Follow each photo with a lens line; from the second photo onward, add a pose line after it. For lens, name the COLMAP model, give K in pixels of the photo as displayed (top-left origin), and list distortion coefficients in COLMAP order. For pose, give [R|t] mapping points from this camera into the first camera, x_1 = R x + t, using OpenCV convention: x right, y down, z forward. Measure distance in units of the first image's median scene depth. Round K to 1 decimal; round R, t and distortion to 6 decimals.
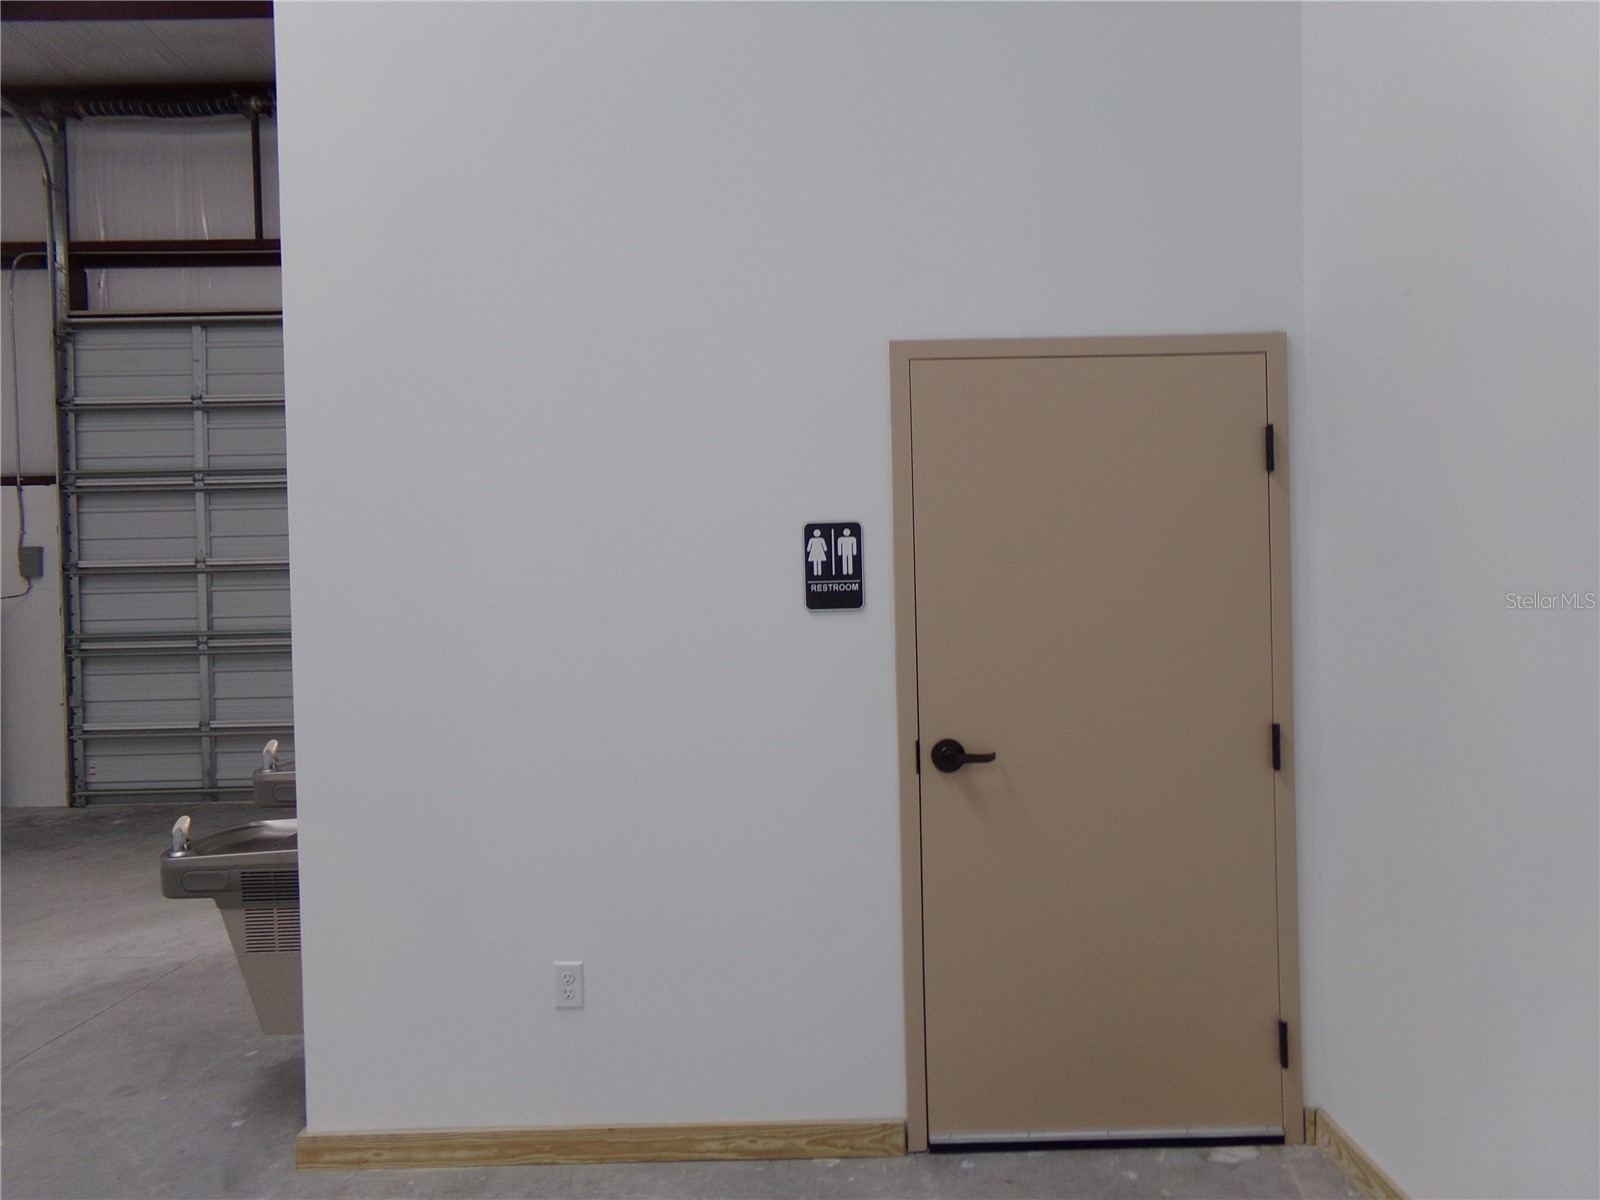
lens RADIAL K [[1117.7, 0, 809.5], [0, 1117.7, 601.5], [0, 0, 1]] dist [-0.042370, 0.011087]
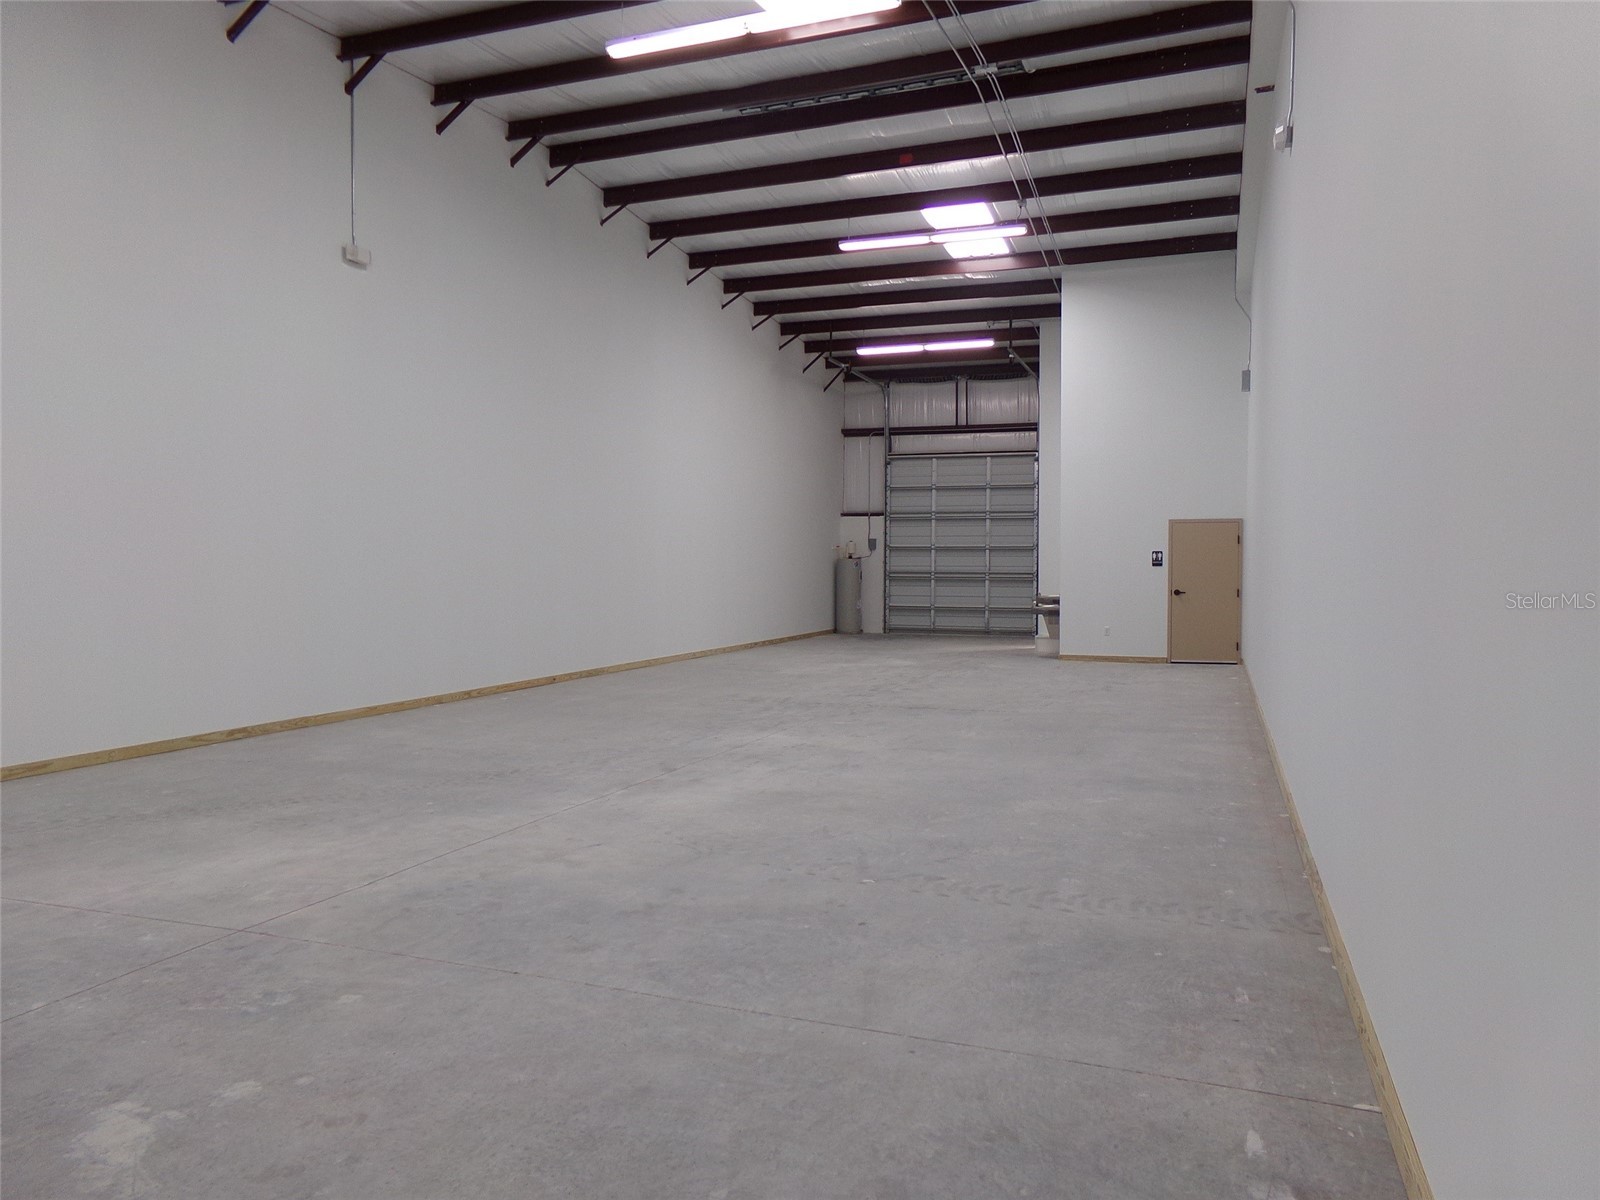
lens RADIAL K [[1117.7, 0, 805.6], [0, 1117.7, 596.2], [0, 0, 1]] dist [-0.042370, 0.011087]
pose [[0.940633, 0.036014, -0.337509, 0.089110], [-0.026264, 0.999097, 0.033412, 0.005706], [0.338408, -0.022564, 0.940729, -1.722306]]
